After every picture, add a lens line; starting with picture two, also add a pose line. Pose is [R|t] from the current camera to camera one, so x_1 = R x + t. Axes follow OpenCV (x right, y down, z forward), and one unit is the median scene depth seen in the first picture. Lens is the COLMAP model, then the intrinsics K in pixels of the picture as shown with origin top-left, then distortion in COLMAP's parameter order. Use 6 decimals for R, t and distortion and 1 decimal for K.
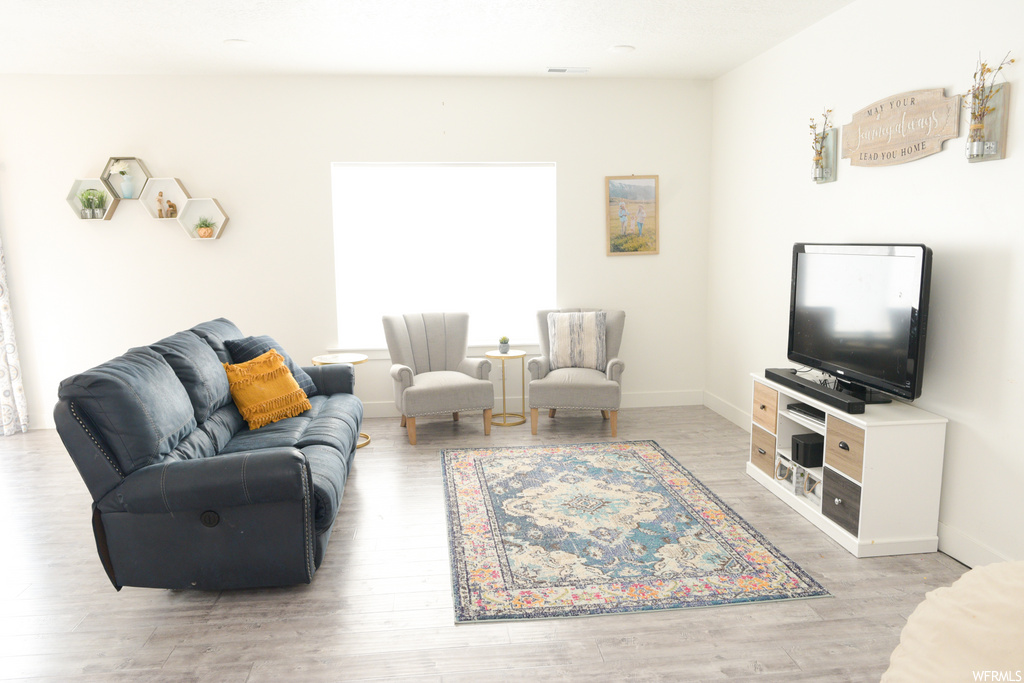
lens RADIAL K [[648.6, 0, 497.2], [0, 648.6, 339.8], [0, 0, 1]] dist [0.006684, 0.000556]
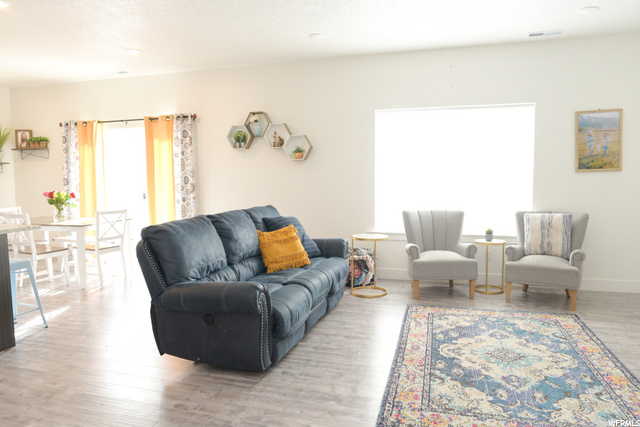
lens RADIAL K [[440.3, 0, 320.0], [0, 440.3, 213.5], [0, 0, 1]] dist [-0.064552, 0.041524]
pose [[0.932224, 0.040304, -0.359631, 0.087232], [-0.051408, 0.998449, -0.021363, 0.007544], [0.358213, 0.038403, 0.932850, 0.050794]]
